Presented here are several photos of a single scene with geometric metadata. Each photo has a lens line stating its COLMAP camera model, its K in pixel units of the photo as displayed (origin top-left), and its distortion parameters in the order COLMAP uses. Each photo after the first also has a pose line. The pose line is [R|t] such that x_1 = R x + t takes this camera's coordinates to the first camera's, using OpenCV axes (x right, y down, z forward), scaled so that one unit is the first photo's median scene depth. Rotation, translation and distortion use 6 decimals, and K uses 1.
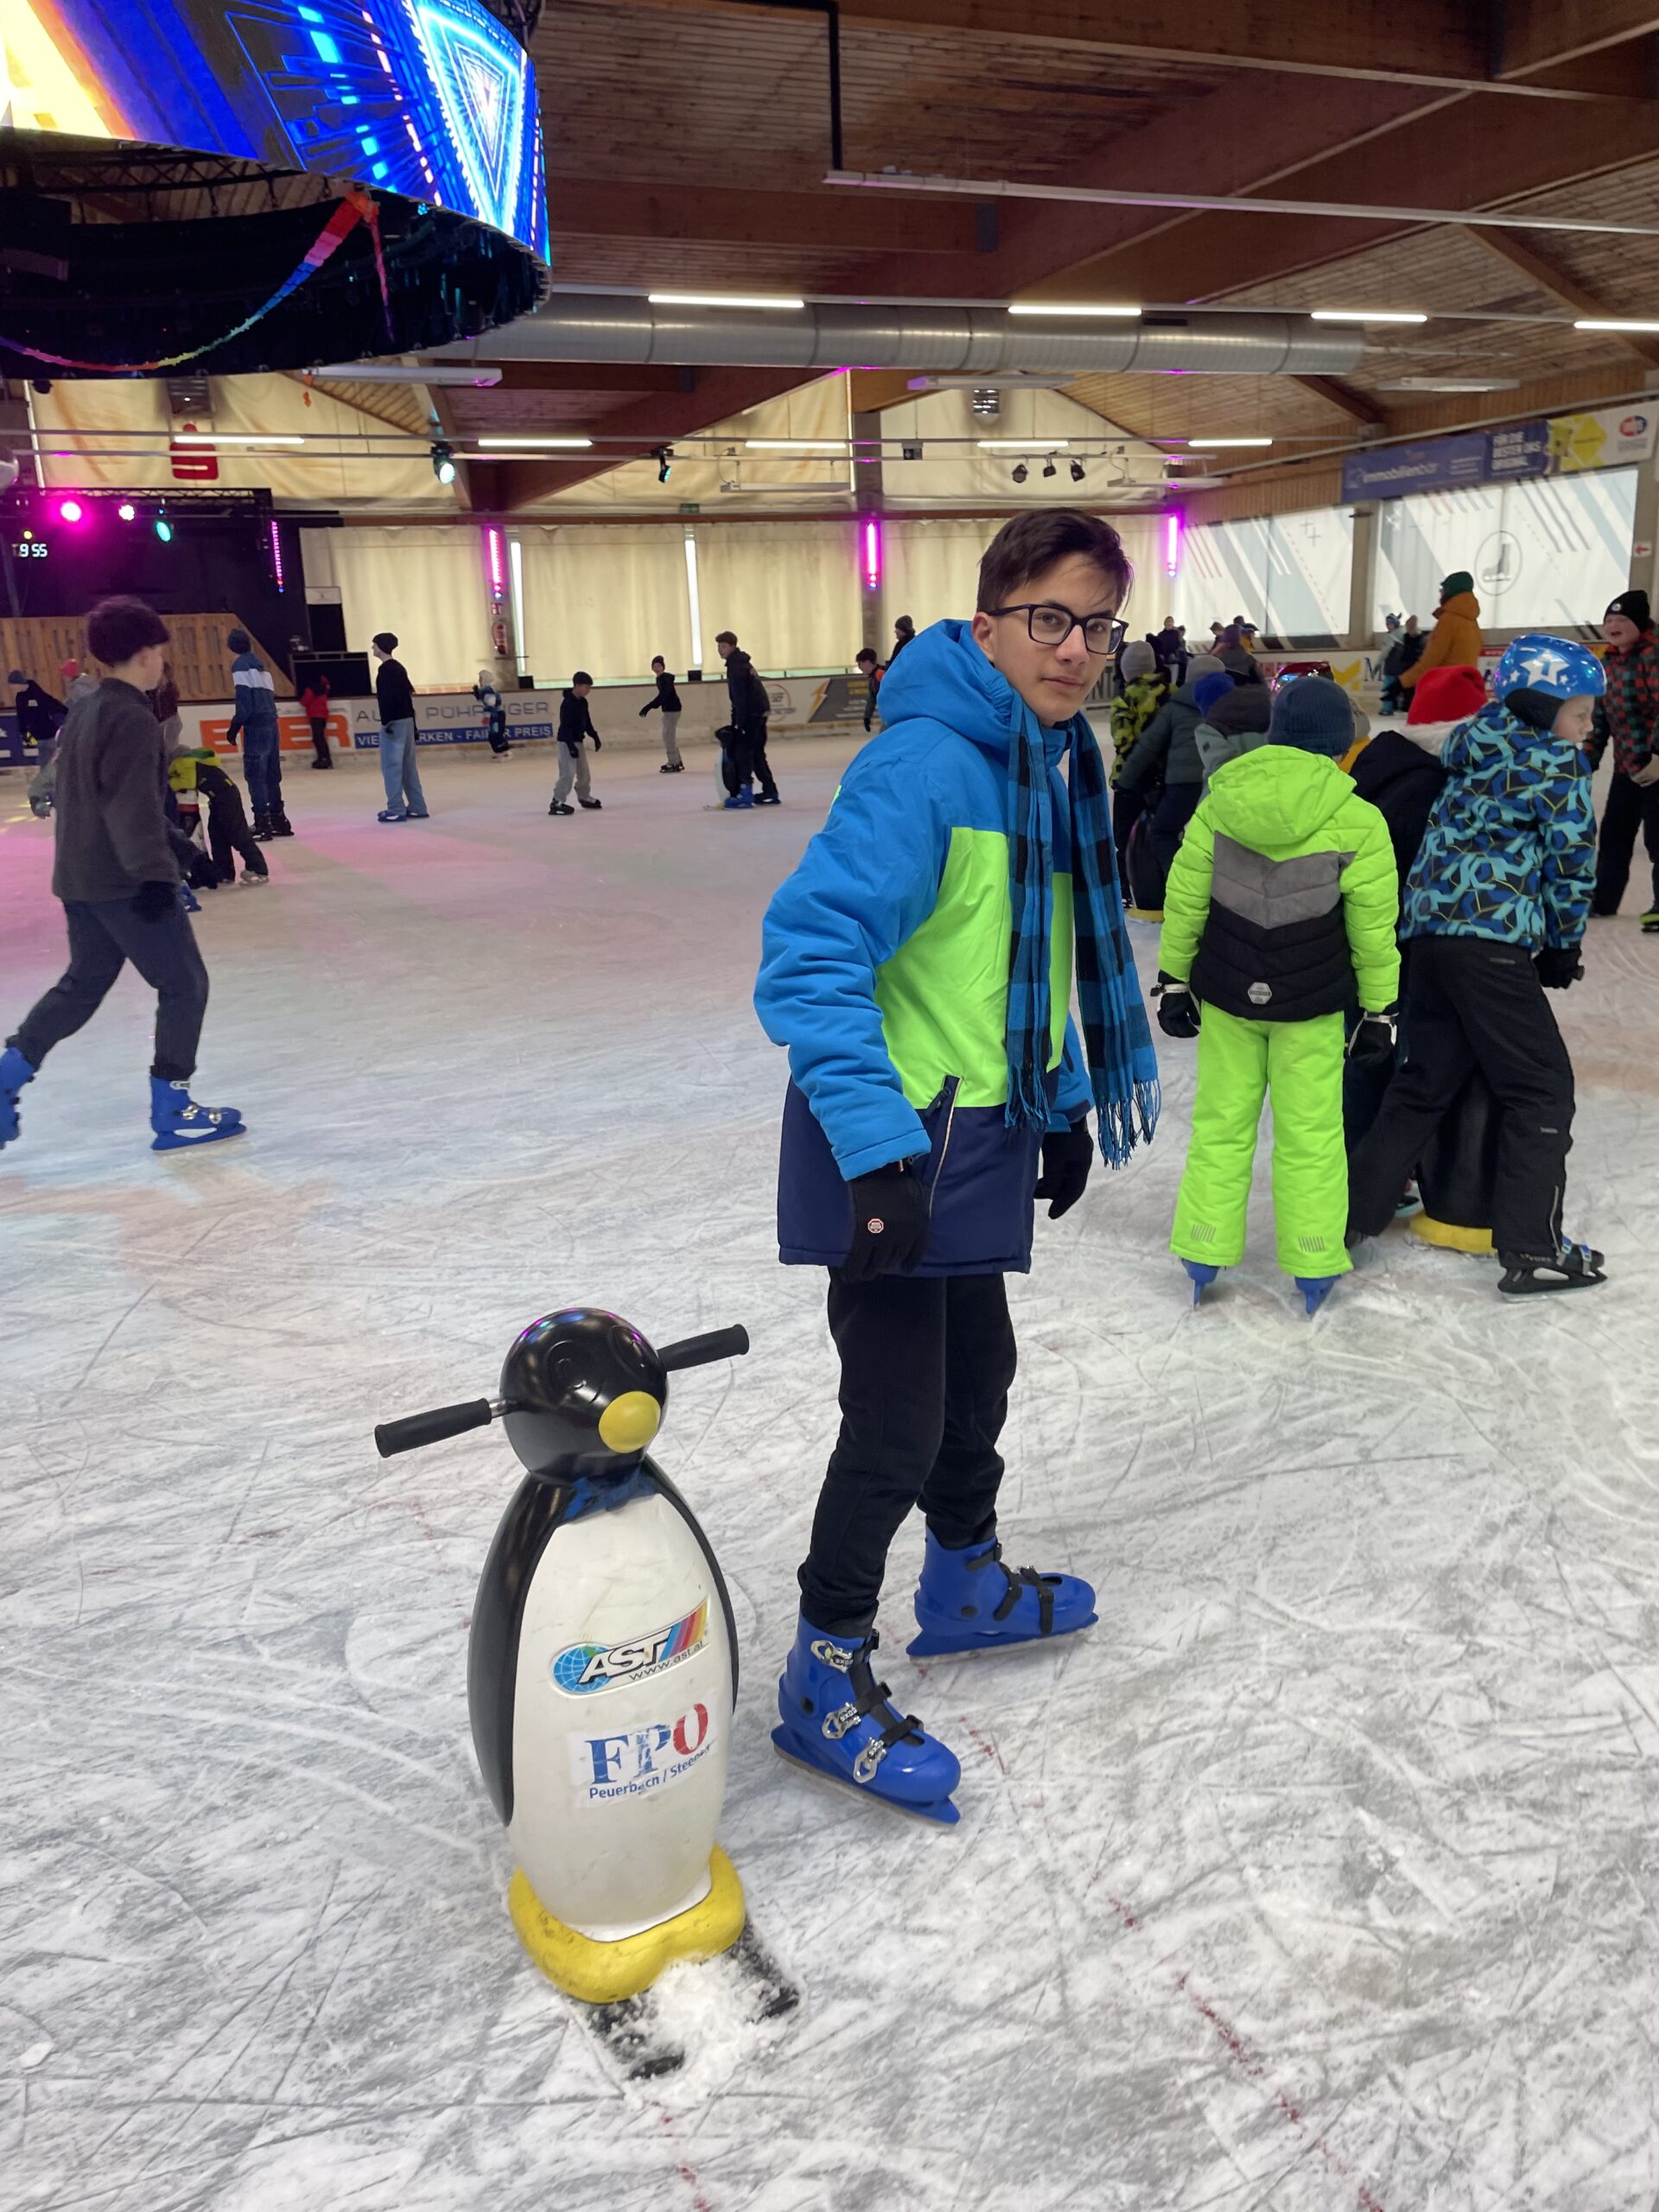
lens RADIAL K [[1657.8, 0, 801.6], [0, 1657.8, 1096.8], [0, 0, 1]] dist [0.105164, -0.138697]
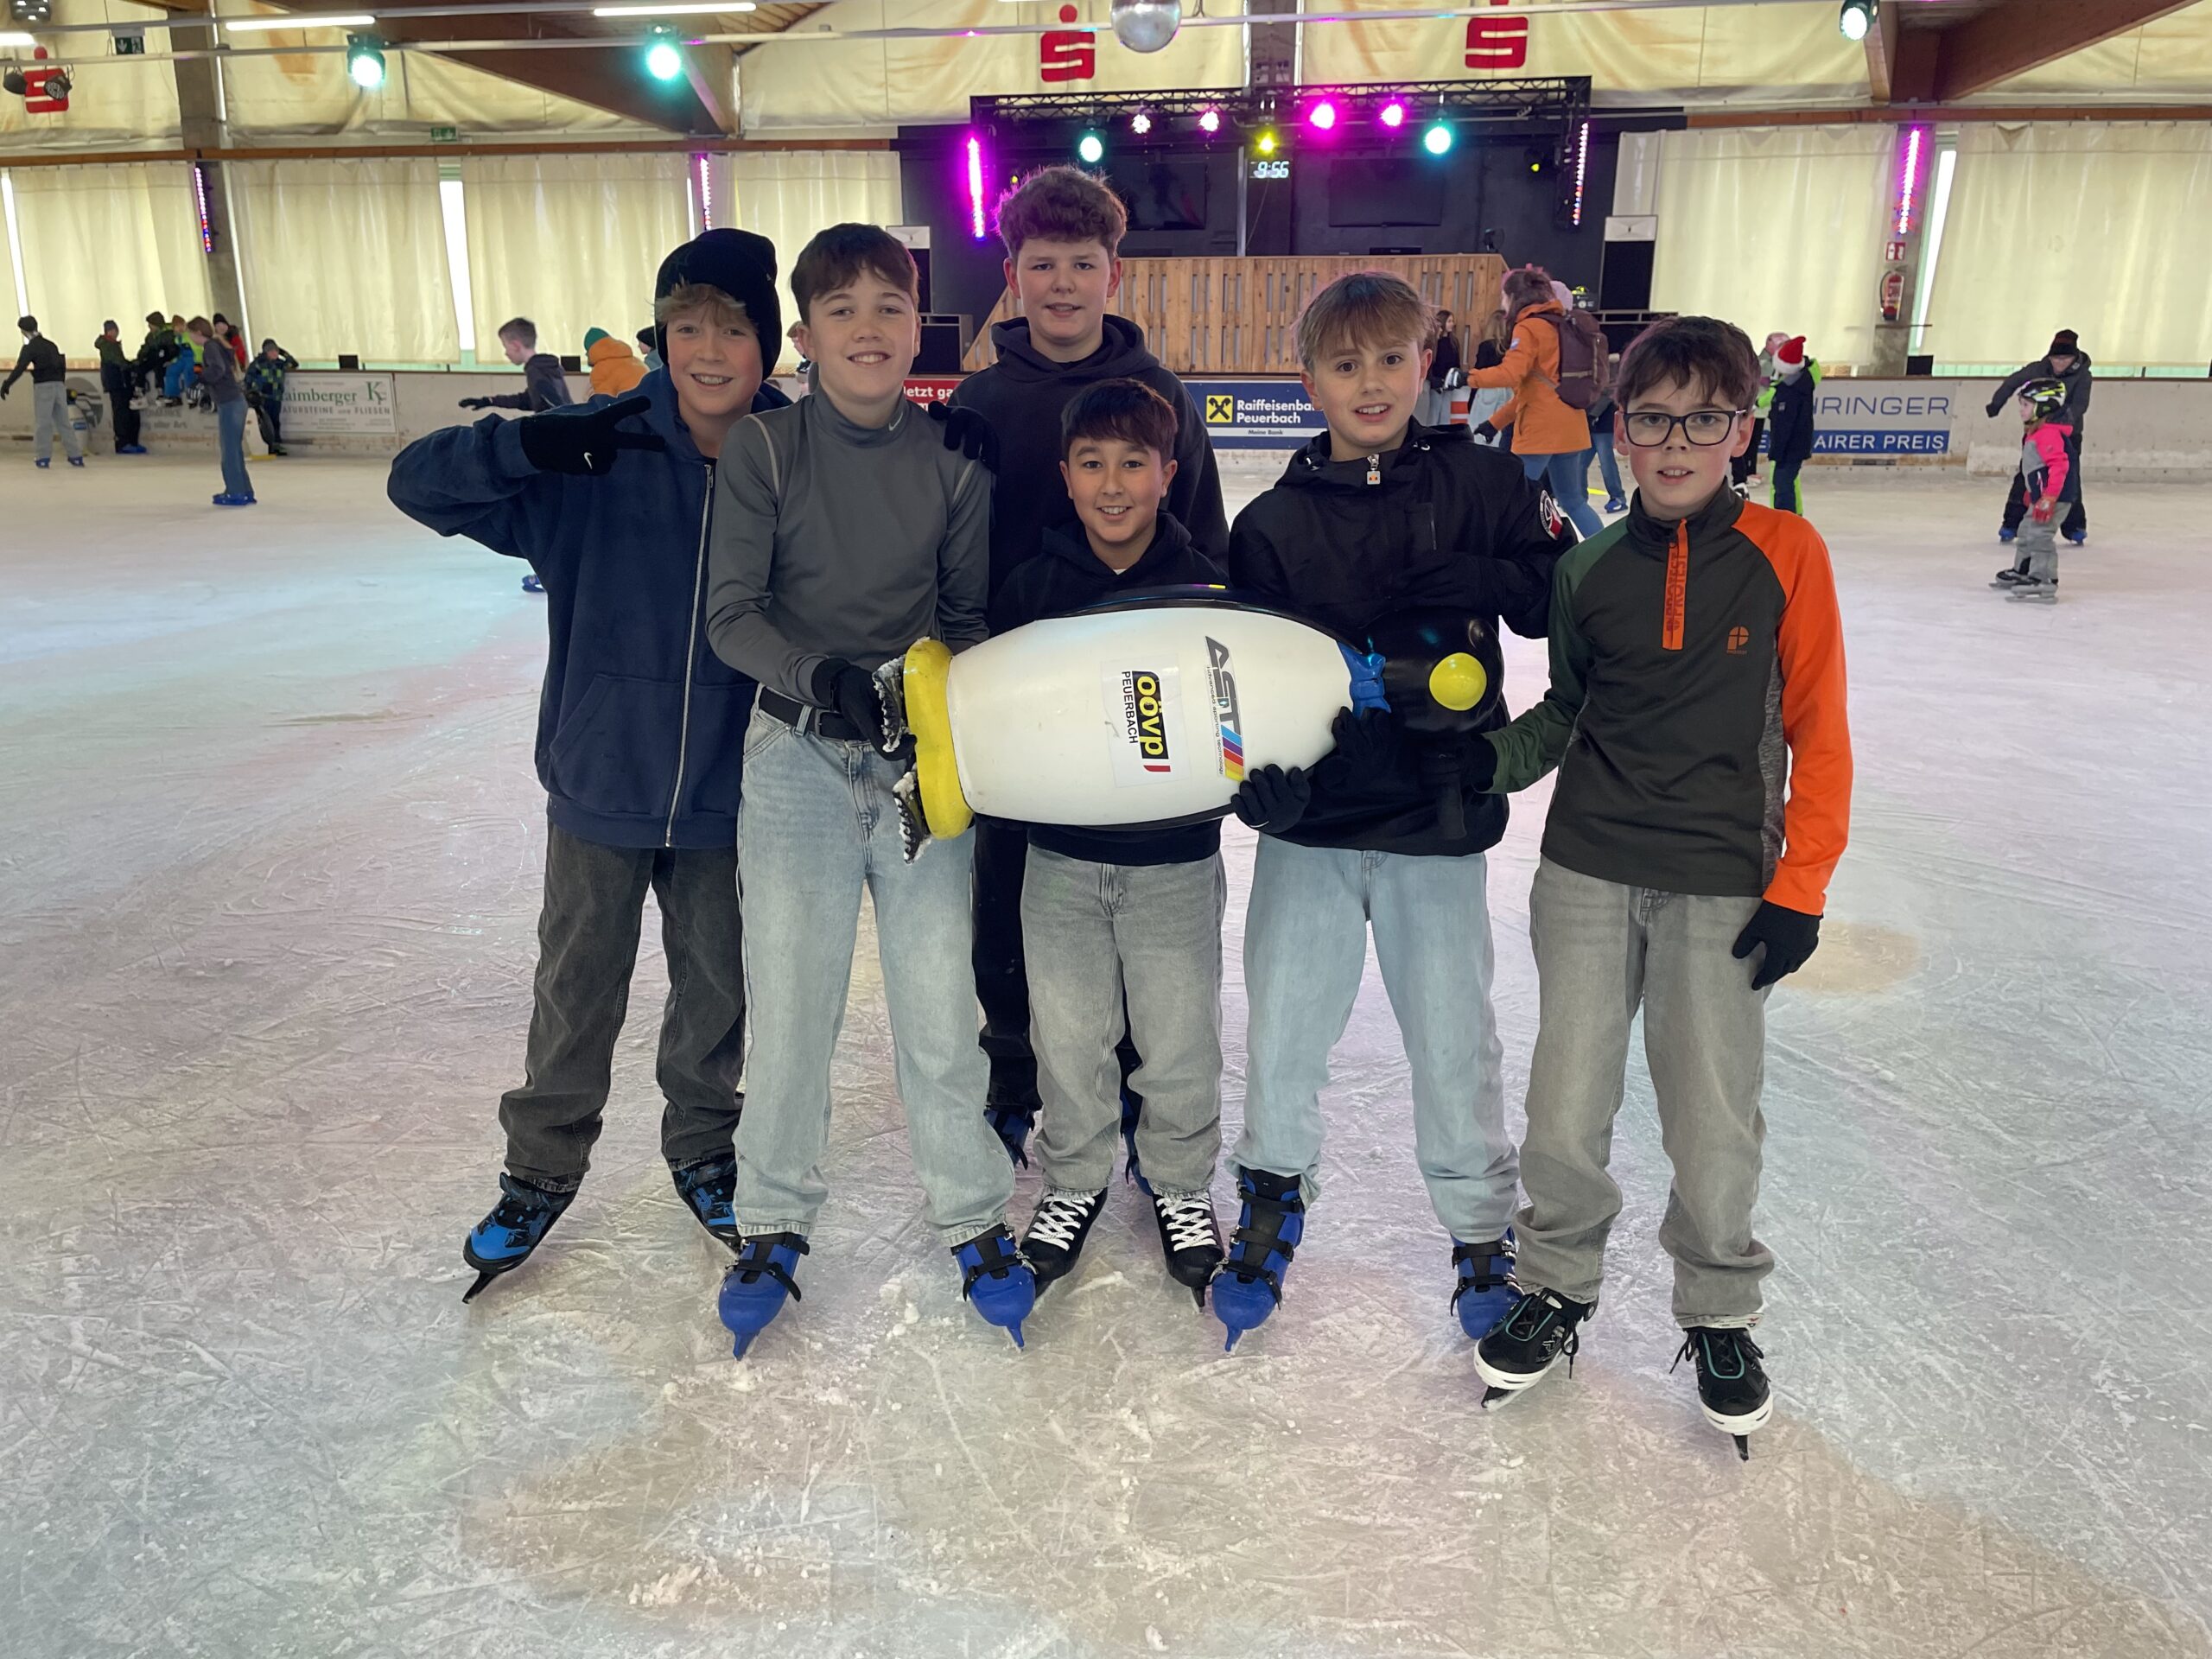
lens RADIAL K [[1657.8, 0, 1106.0], [0, 1657.8, 829.5], [0, 0, 1]] dist [0.105164, -0.138697]
pose [[0.834549, 0.194529, -0.515448, -0.057706], [-0.176738, 0.980671, 0.083951, -0.073509], [0.521816, 0.021038, 0.852799, 0.292550]]
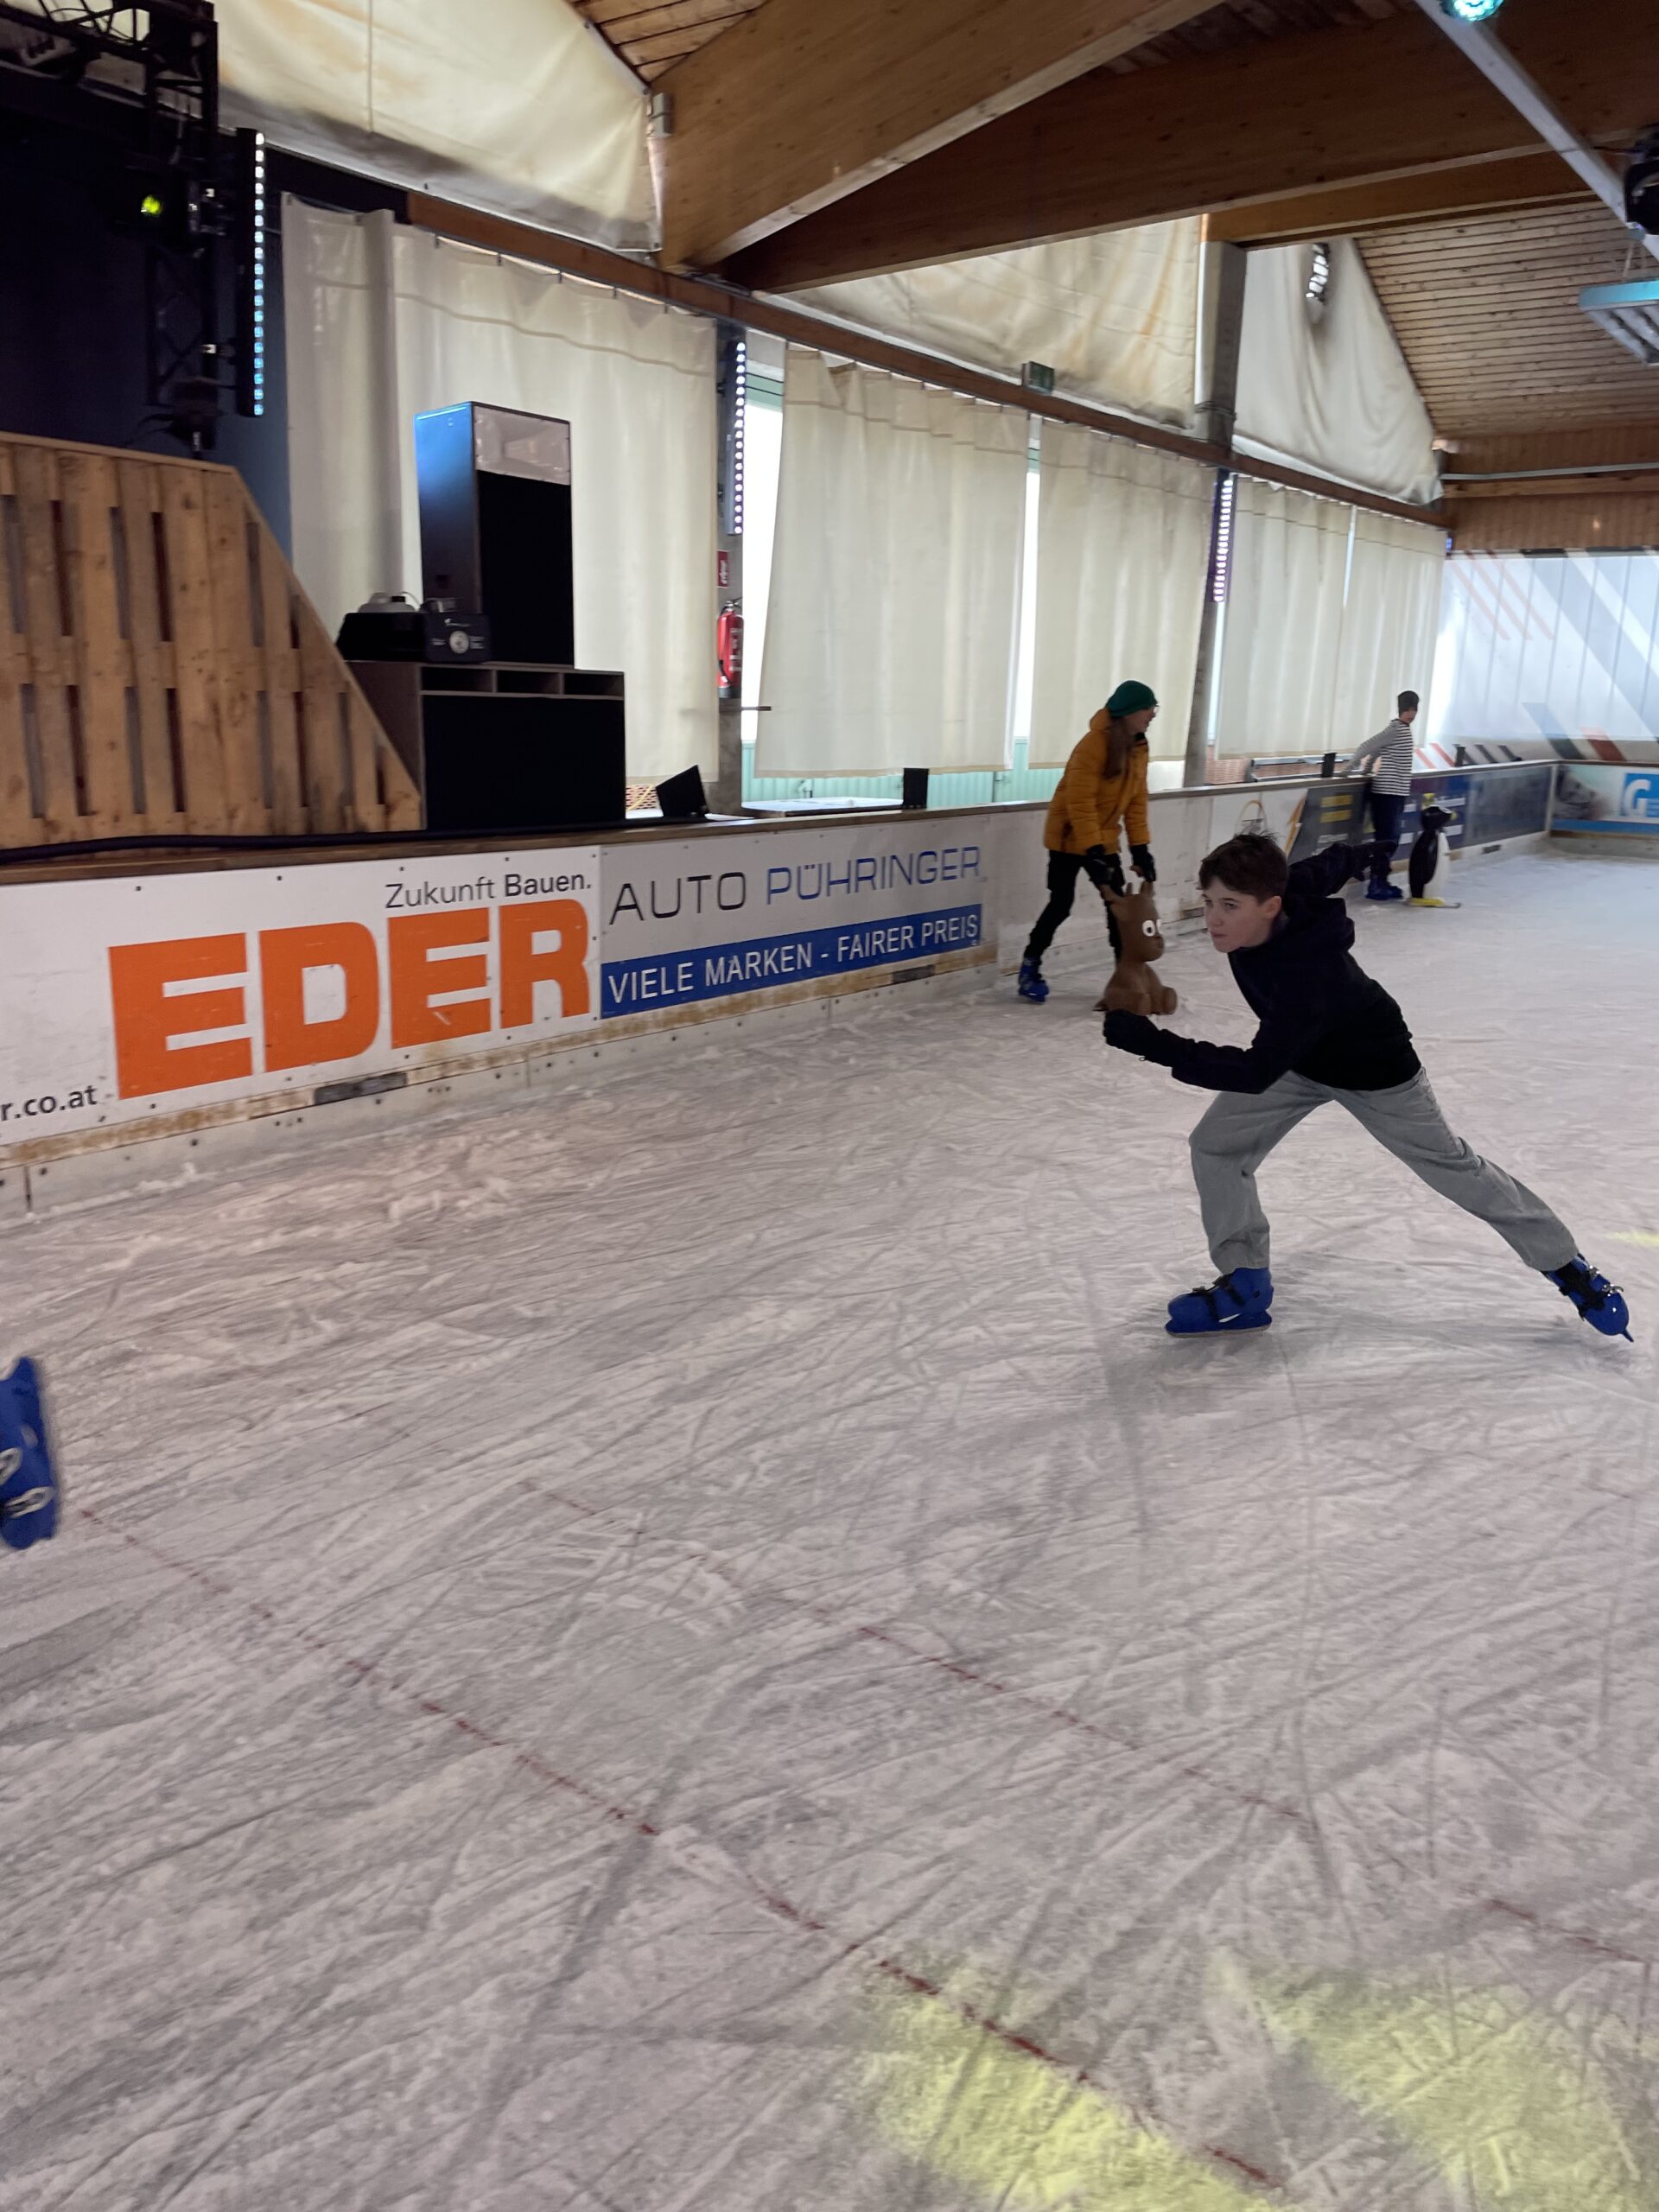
lens RADIAL K [[1667.5, 0, 797.8], [0, 1667.5, 1061.2], [0, 0, 1]] dist [0.106000, -0.131222]
pose [[0.857767, -0.044697, 0.512092, -0.371384], [0.068381, 0.997280, -0.027494, -0.187359], [-0.509471, 0.058601, 0.858490, 0.734114]]
